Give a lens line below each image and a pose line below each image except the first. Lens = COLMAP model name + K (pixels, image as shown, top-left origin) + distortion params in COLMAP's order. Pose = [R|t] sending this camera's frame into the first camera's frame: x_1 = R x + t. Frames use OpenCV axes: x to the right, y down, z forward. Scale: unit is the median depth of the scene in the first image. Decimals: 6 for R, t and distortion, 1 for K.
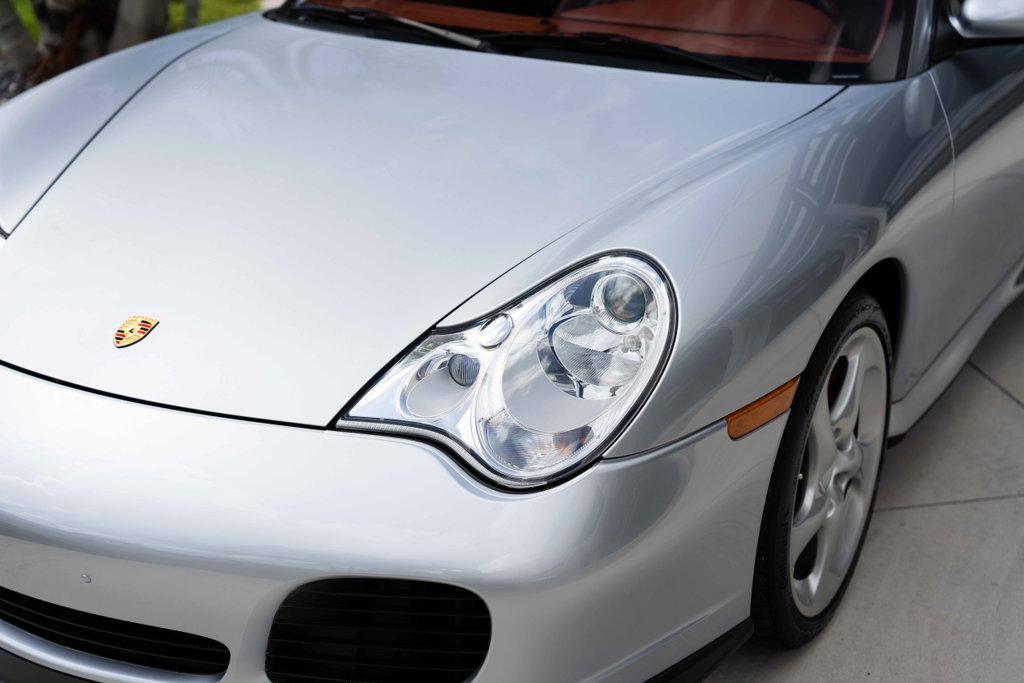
lens RADIAL K [[1569.3, 0, 512.0], [0, 1569.3, 341.5], [0, 0, 1]] dist [0.020080, 1.270013]
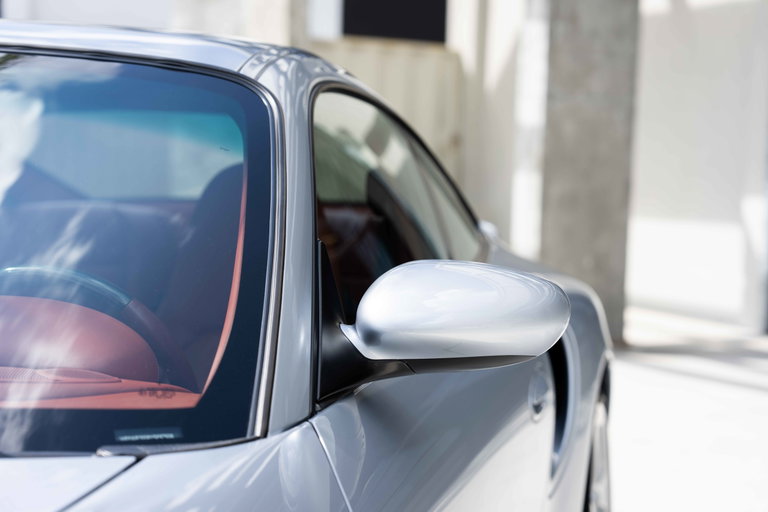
lens RADIAL K [[1348.1, 0, 384.0], [0, 1348.1, 256.0], [0, 0, 1]] dist [0.007994, -0.004926]
pose [[0.963166, -0.020258, 0.268143, 0.205965], [0.095959, 0.957401, -0.272353, -0.121853], [-0.251202, 0.288051, 0.924080, 0.703124]]
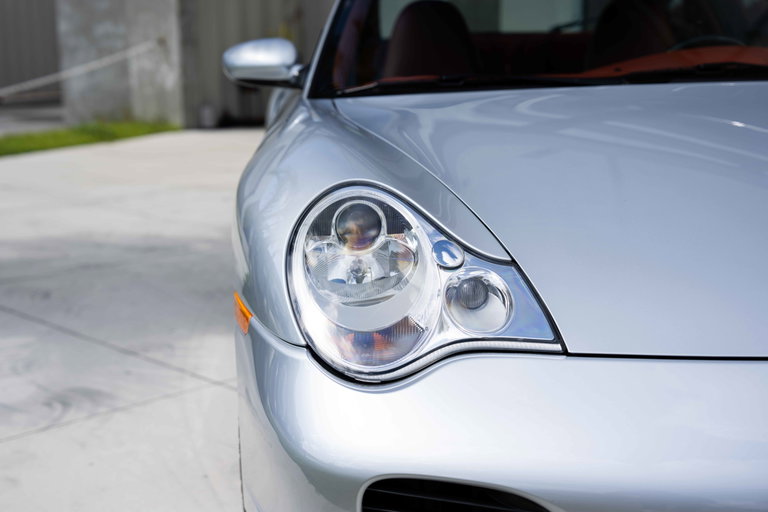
lens RADIAL K [[1193.5, 0, 384.0], [0, 1193.5, 256.0], [0, 0, 1]] dist [0.204800, -0.044422]
pose [[0.844095, -0.121278, 0.522298, -0.773413], [0.216156, 0.968392, -0.124471, 0.000028], [-0.490693, 0.217963, 0.843630, 0.481186]]
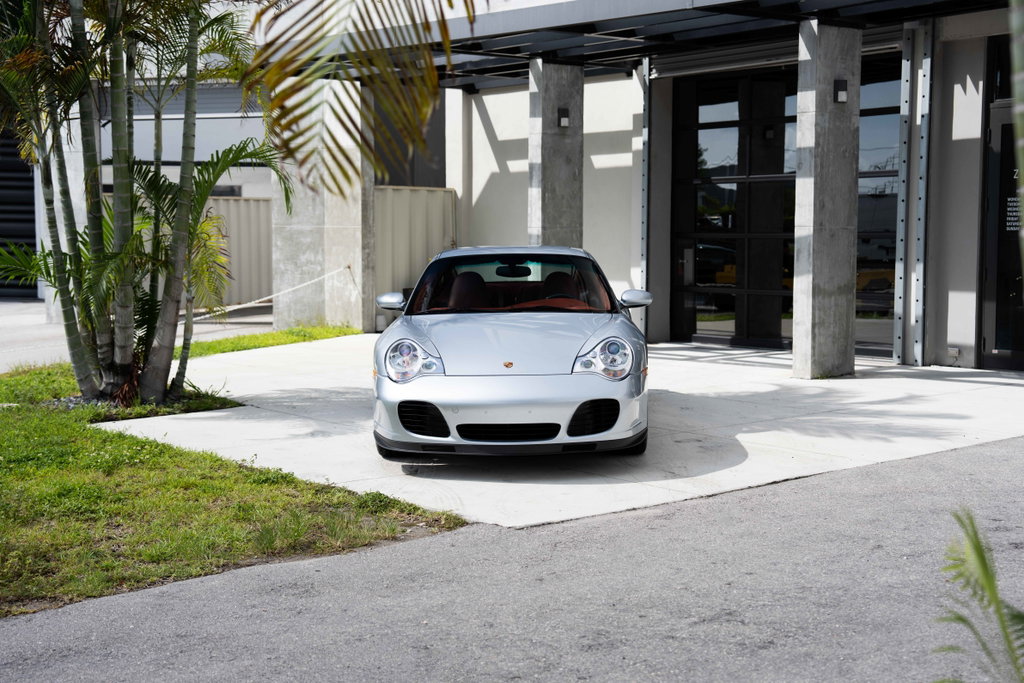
lens RADIAL K [[1490.5, 0, 512.0], [0, 1490.5, 341.5], [0, 0, 1]] dist [0.144581, 0.035844]
pose [[0.878009, -0.057001, 0.475238, -1.887336], [0.191134, 0.952039, -0.238933, 0.785854], [-0.438826, 0.300620, 0.846794, -2.080331]]
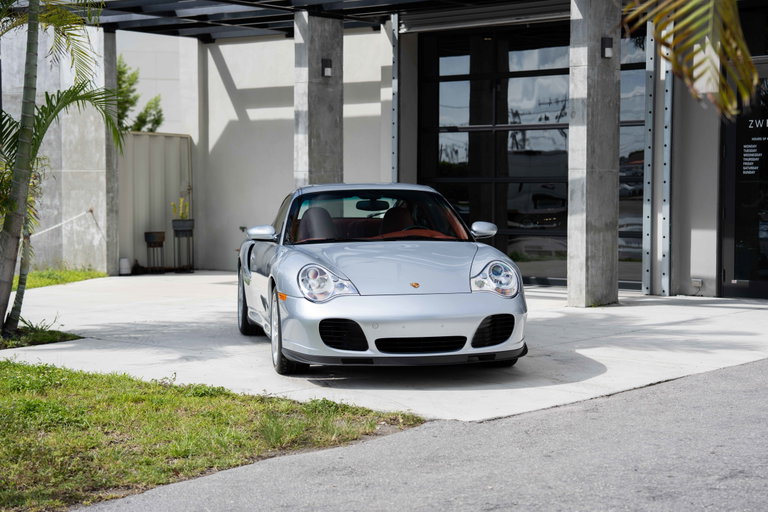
lens RADIAL K [[1512.4, 0, 384.0], [0, 1512.4, 256.0], [0, 0, 1]] dist [0.300227, 0.004280]
pose [[0.771431, -0.049193, 0.634409, -2.815465], [0.244767, 0.943235, -0.224494, 0.797910], [-0.587353, 0.328464, 0.739681, -2.005082]]
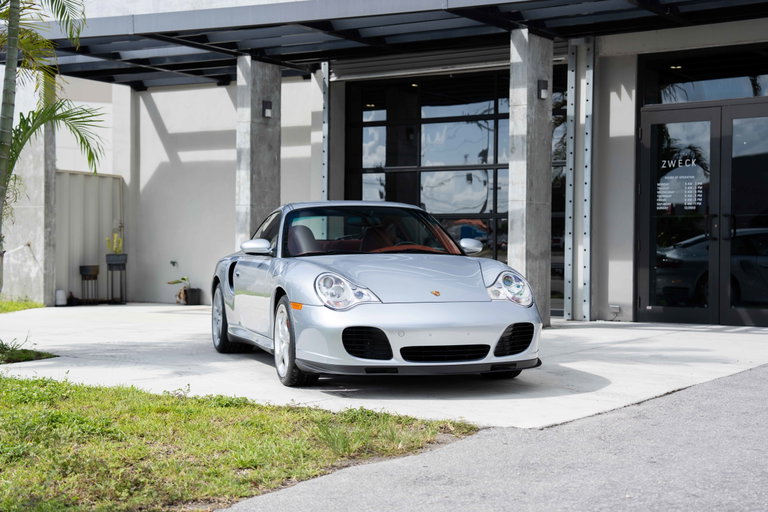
lens RADIAL K [[1271.2, 0, 384.0], [0, 1271.2, 256.0], [0, 0, 1]] dist [0.211818, -0.036305]
pose [[0.687577, -0.017529, 0.725900, -2.713455], [0.269165, 0.934637, -0.232386, 0.635252], [-0.674380, 0.355170, 0.647353, -1.157715]]
